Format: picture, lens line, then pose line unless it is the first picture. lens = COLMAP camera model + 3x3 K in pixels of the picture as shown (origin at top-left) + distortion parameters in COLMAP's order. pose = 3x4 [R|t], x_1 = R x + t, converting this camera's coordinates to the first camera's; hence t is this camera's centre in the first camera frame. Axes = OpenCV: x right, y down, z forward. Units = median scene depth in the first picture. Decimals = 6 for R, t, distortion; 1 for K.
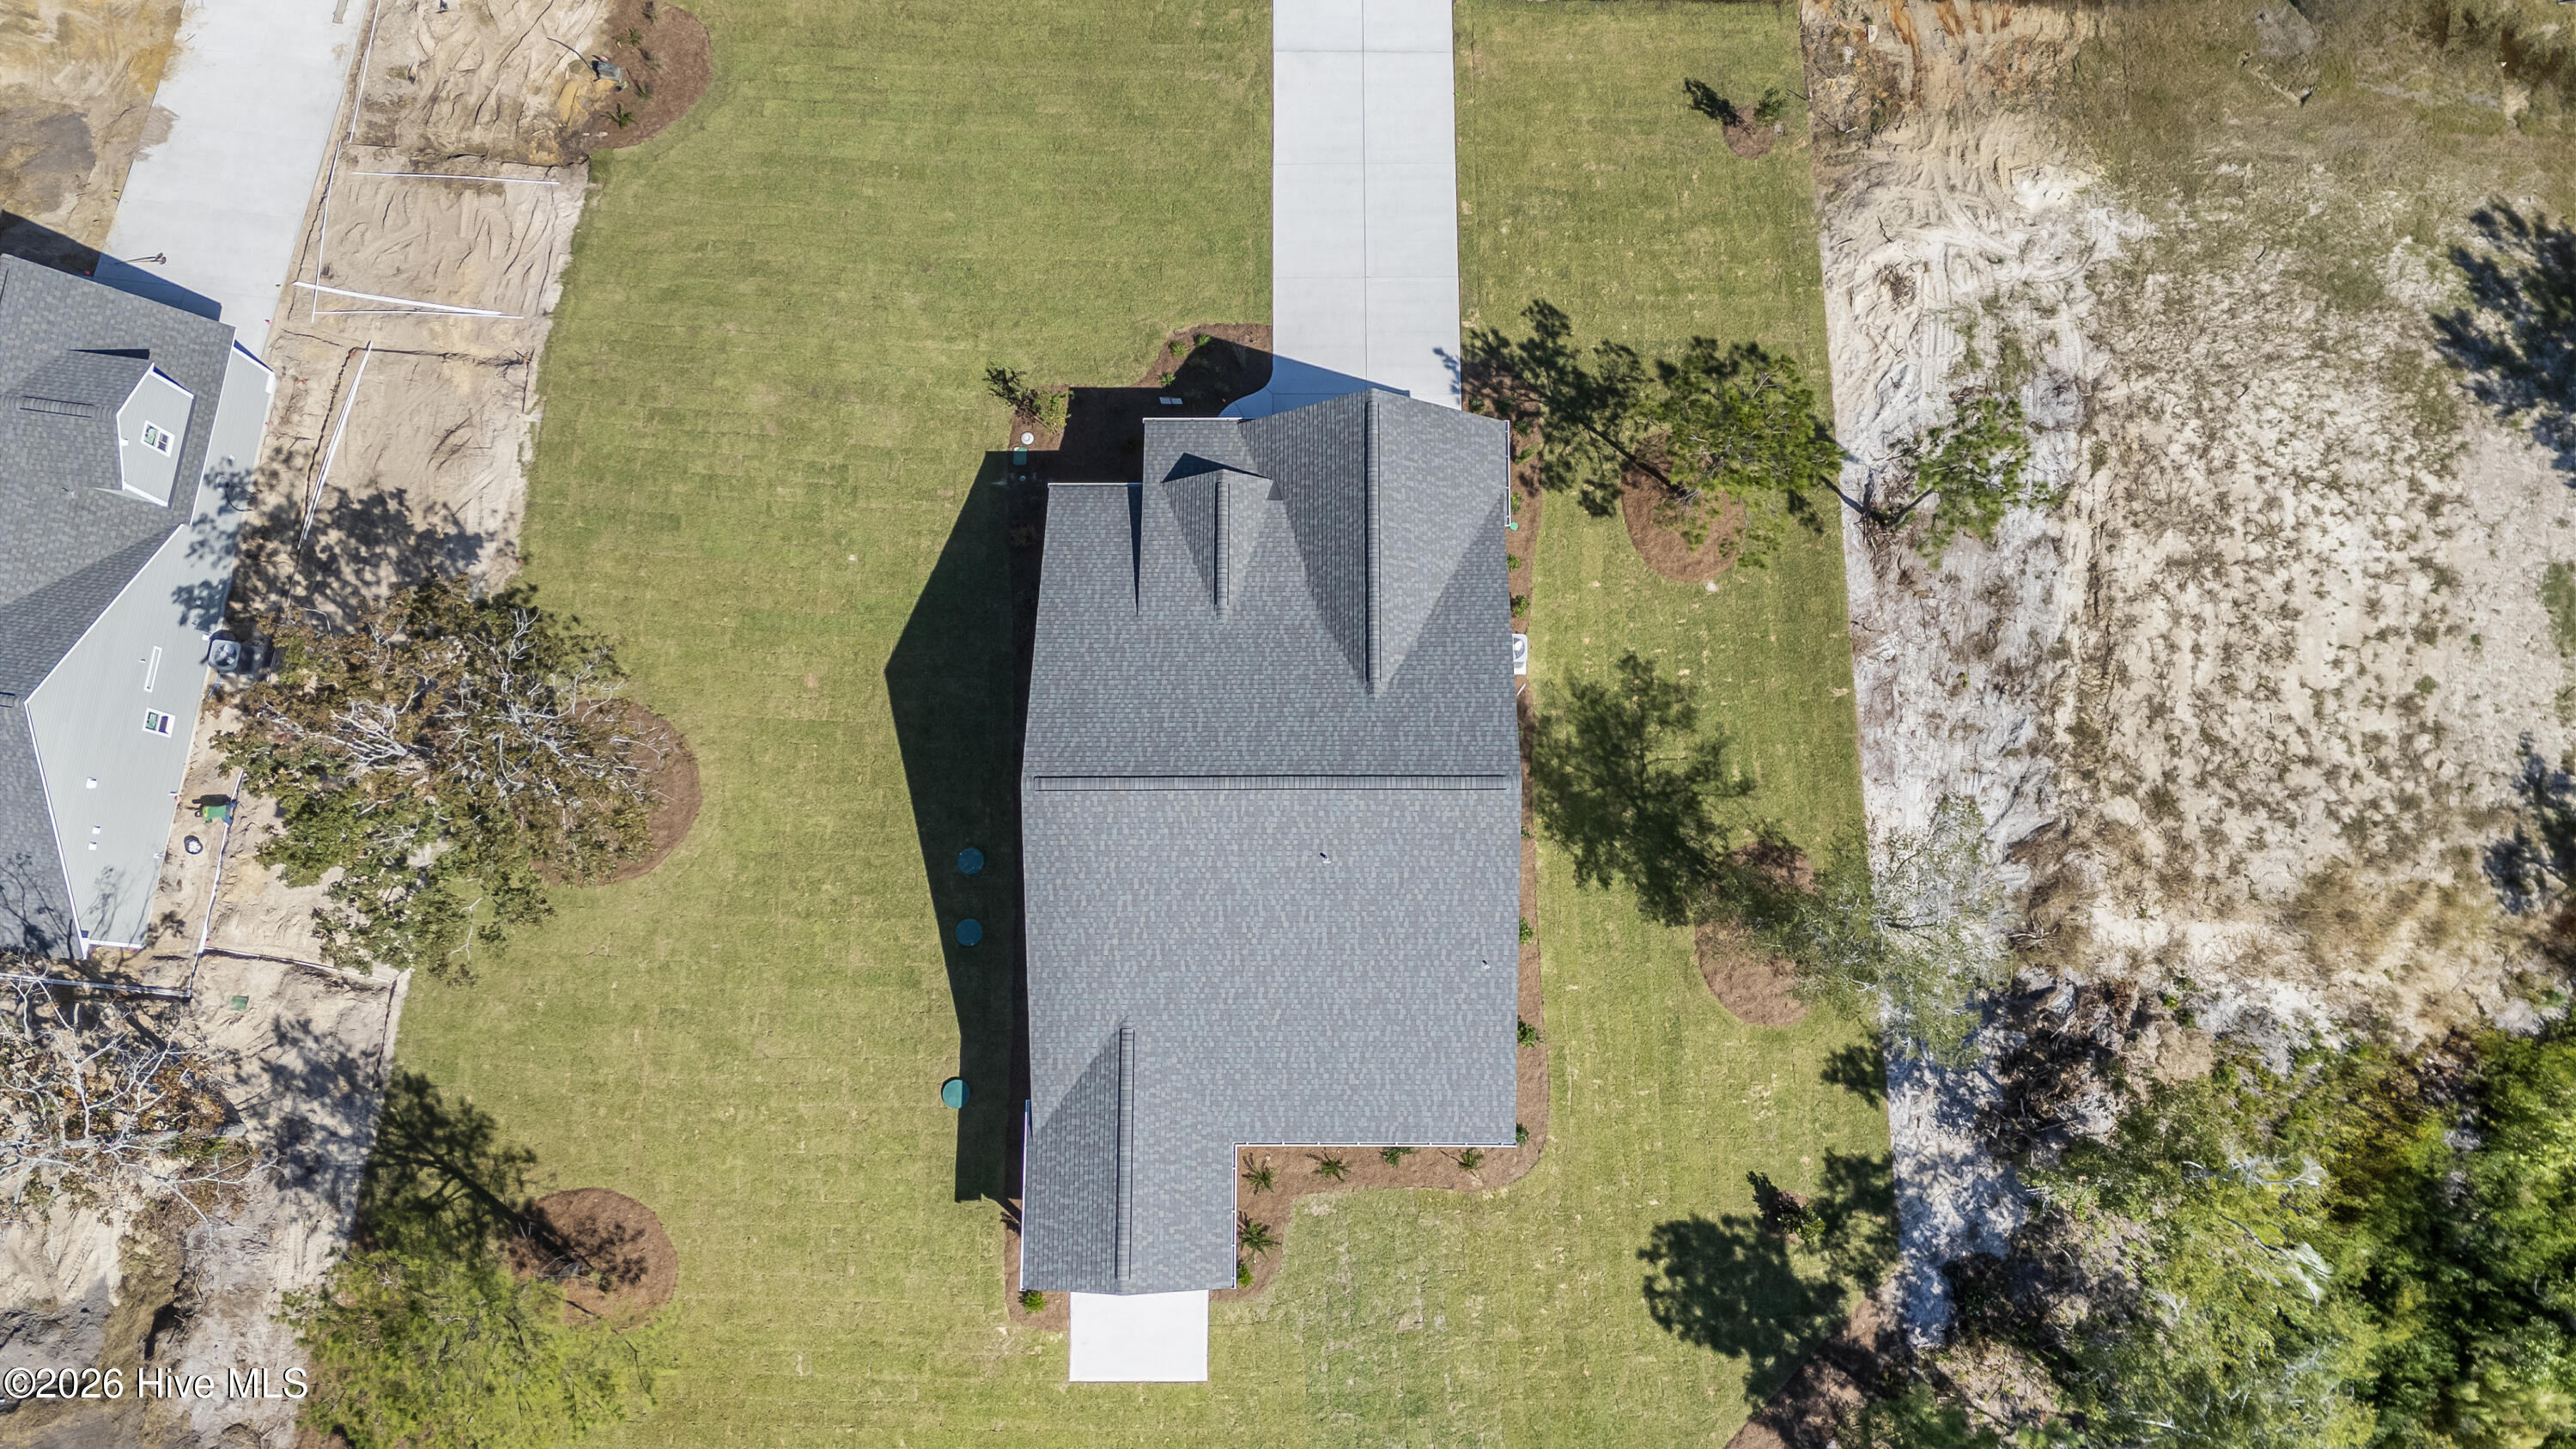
lens RADIAL K [[1889.0, 0, 1285.1], [0, 1889.0, 728.5], [0, 0, 1]] dist [0.070286, -0.068984]
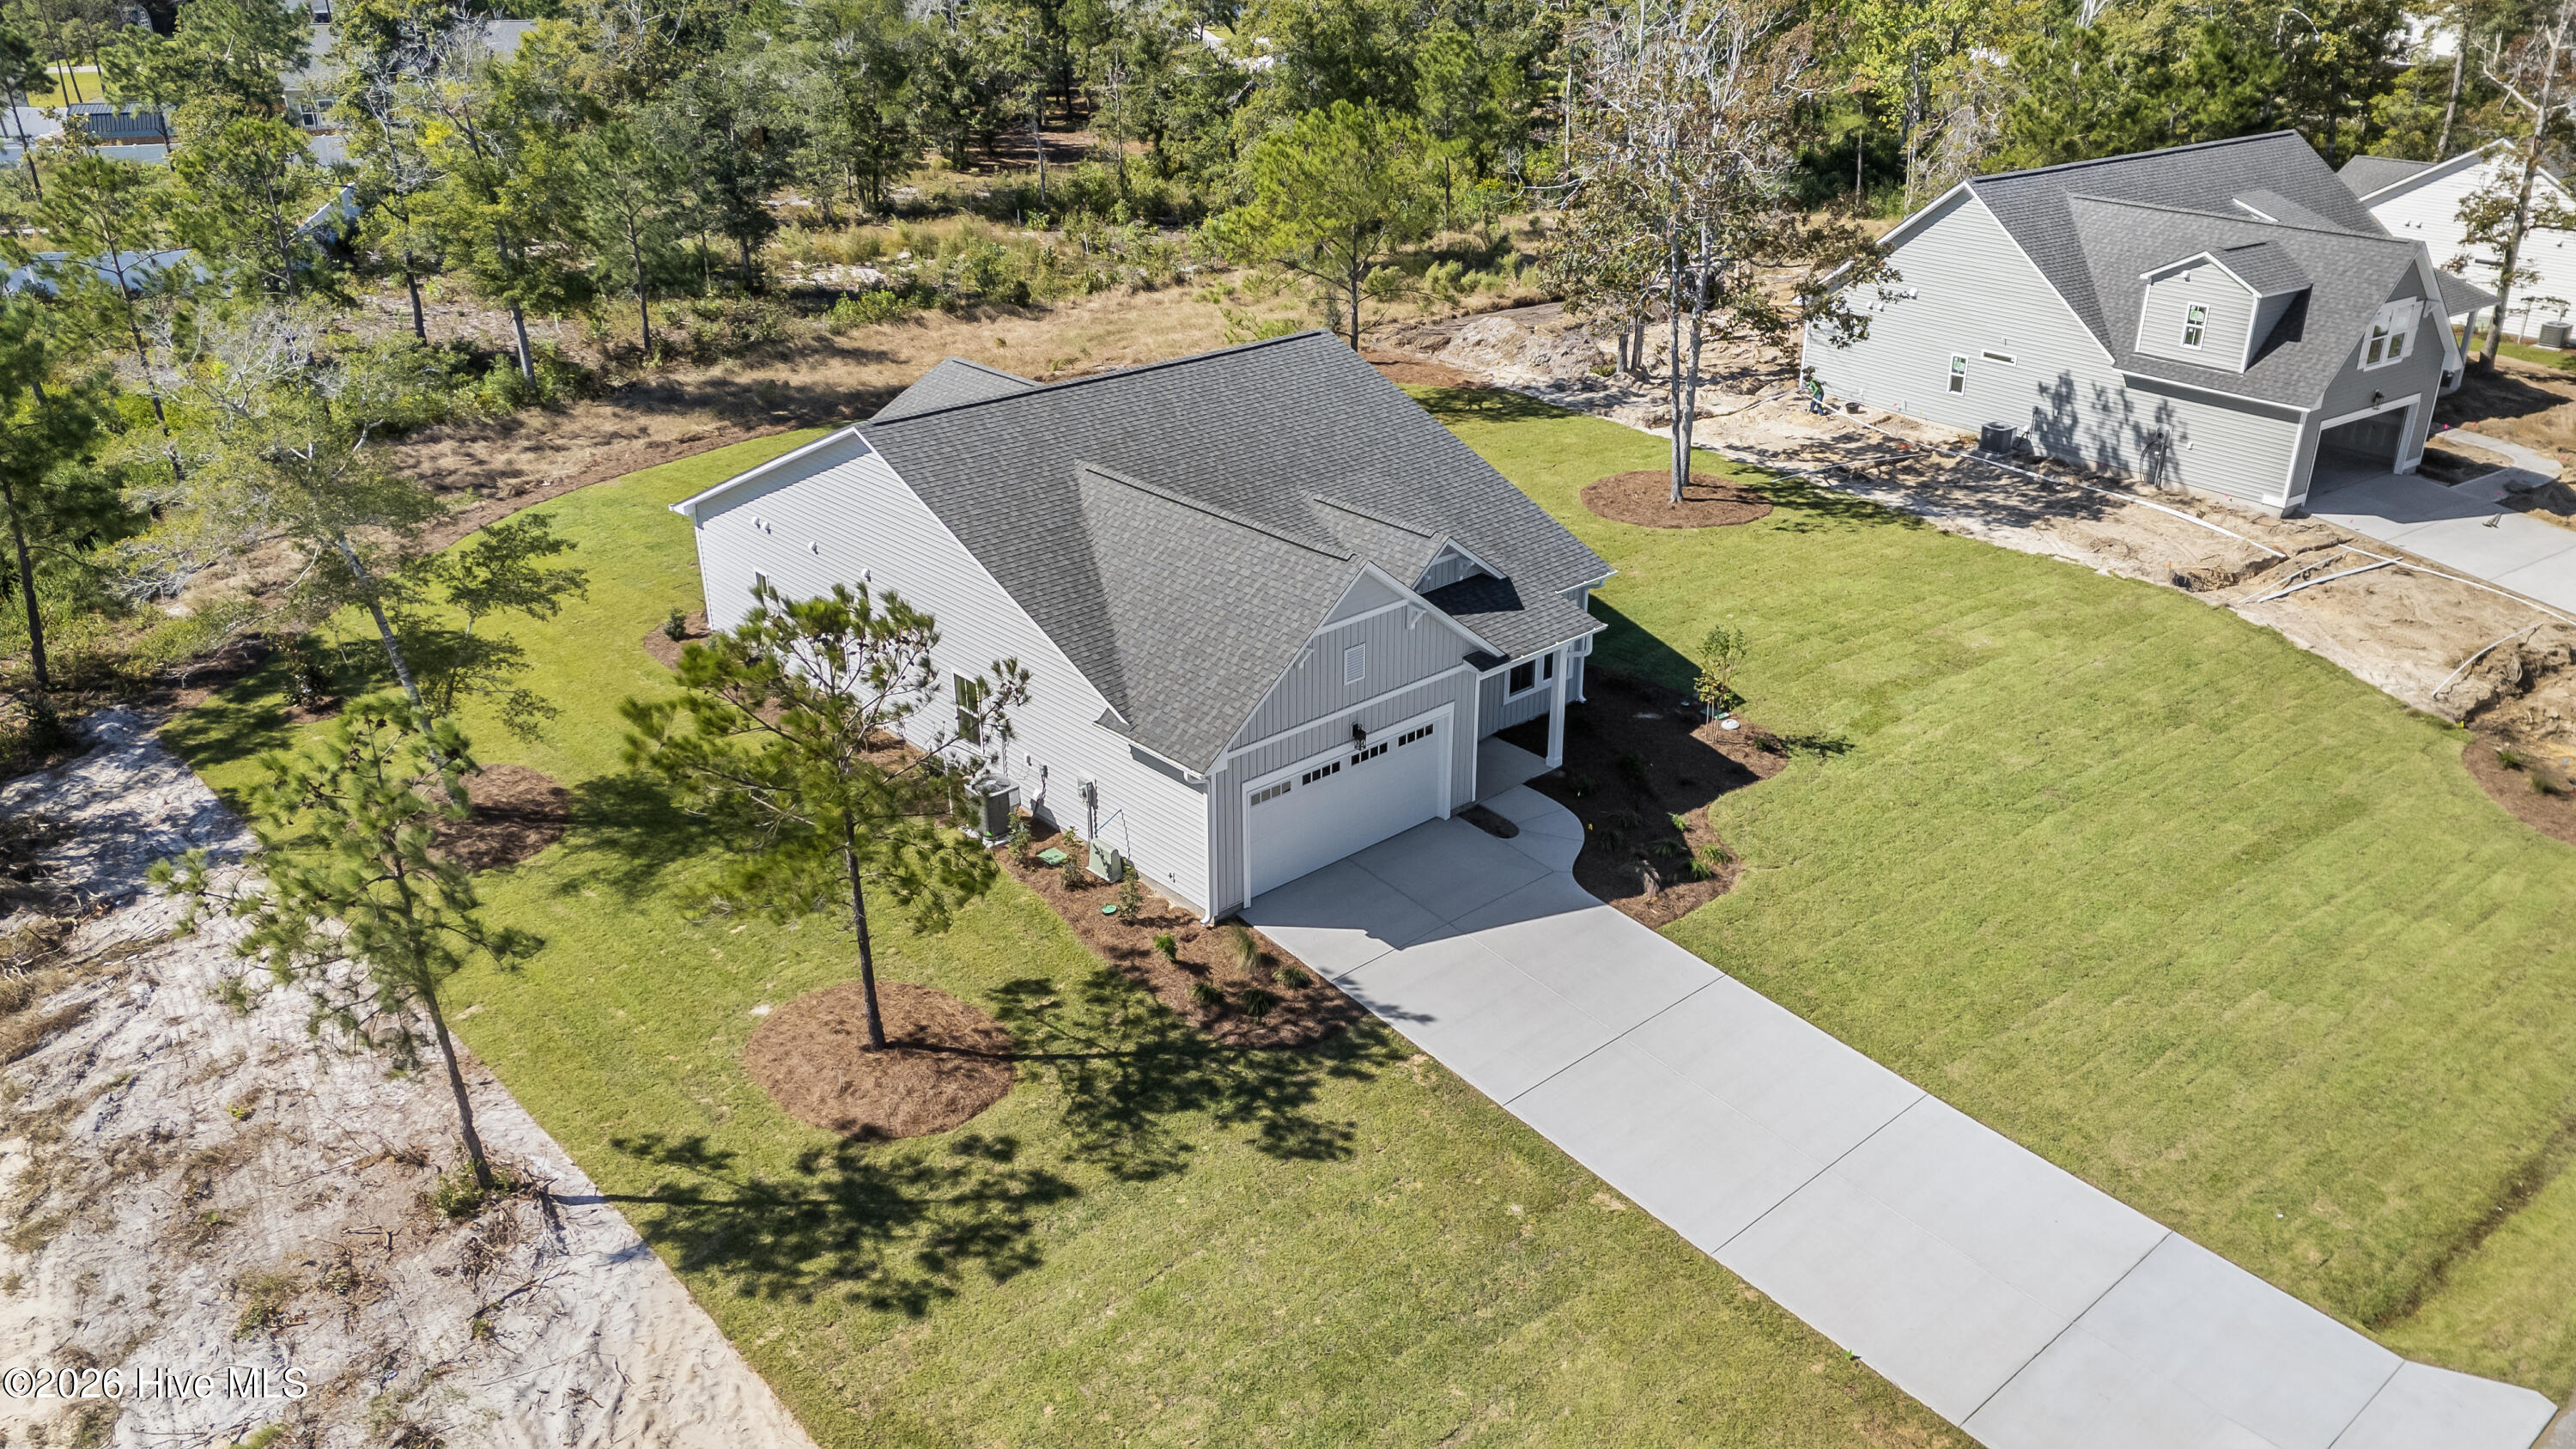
lens RADIAL K [[1889.0, 0, 1285.1], [0, 1889.0, 728.5], [0, 0, 1]] dist [0.070286, -0.068984]
pose [[-0.744931, 0.295147, -0.598303, 0.425643], [-0.653458, -0.142093, 0.743507, -0.586883], [0.134429, 0.944827, 0.298716, 0.780624]]
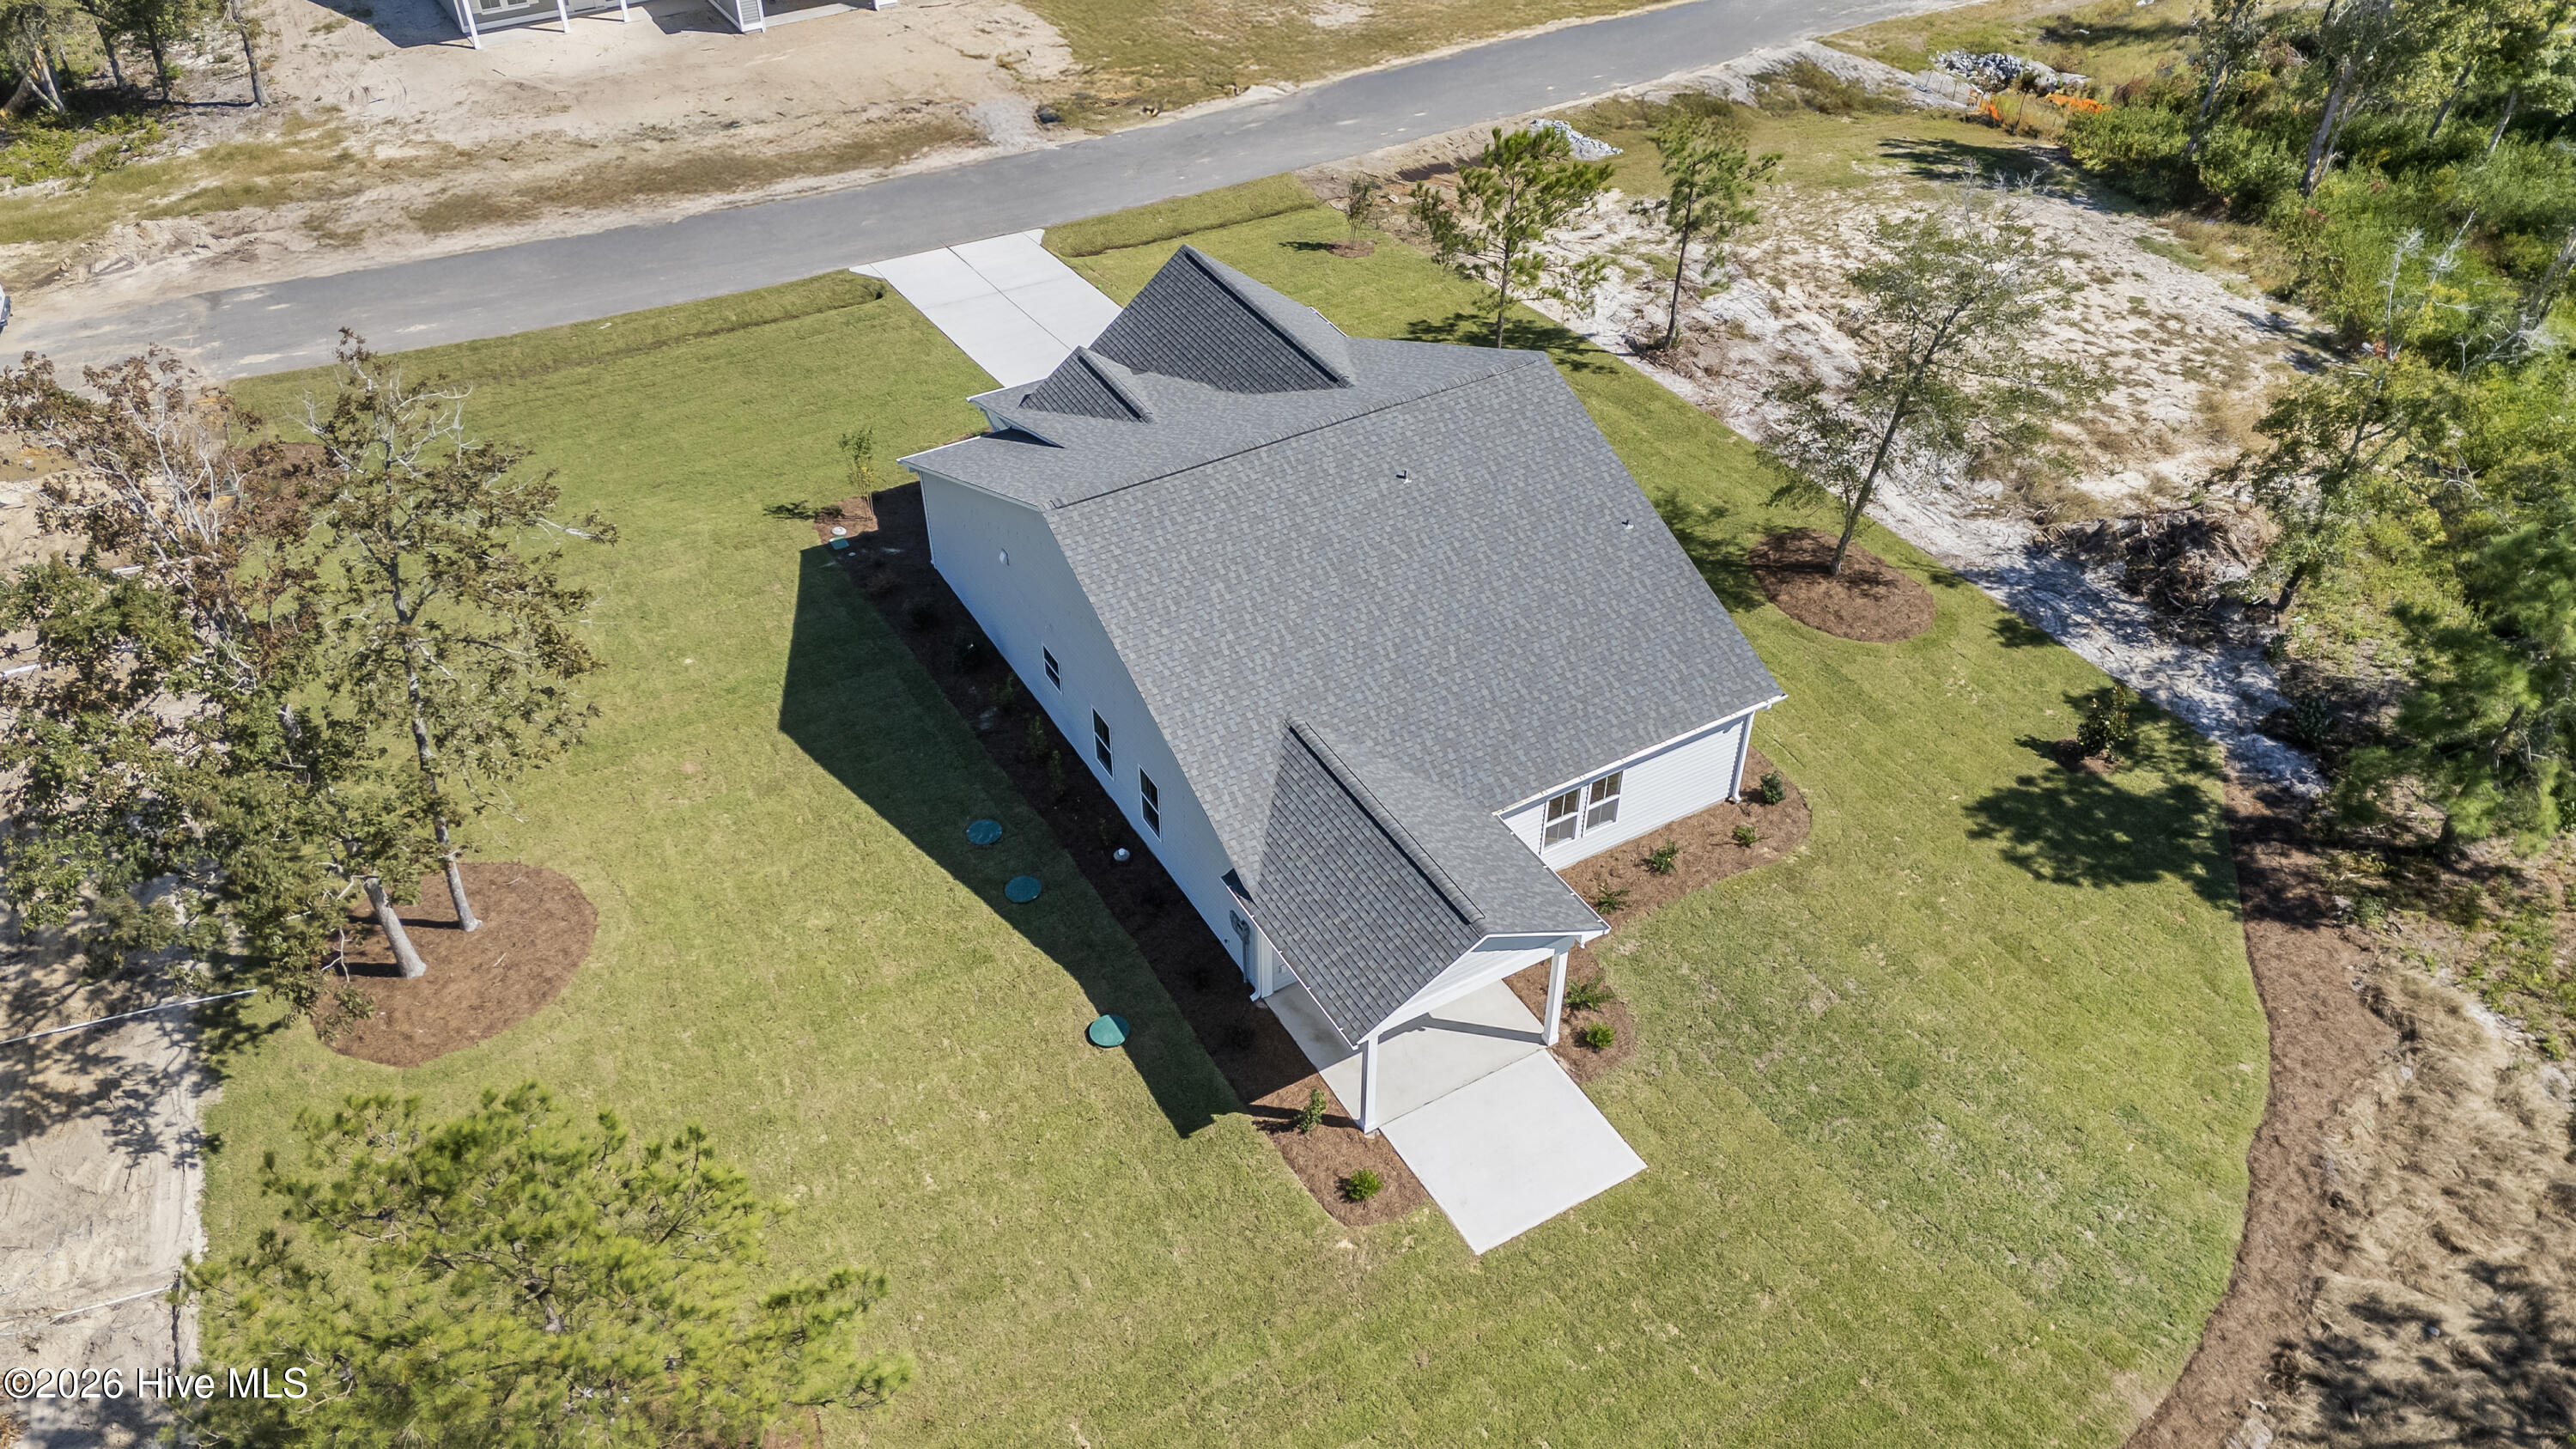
lens RADIAL K [[1889.0, 0, 1285.1], [0, 1889.0, 728.5], [0, 0, 1]] dist [0.070286, -0.068984]
pose [[0.865400, -0.308384, 0.394947, -0.341924], [0.491065, 0.678760, -0.546022, 0.504532], [-0.099690, 0.666472, 0.738835, 0.394922]]
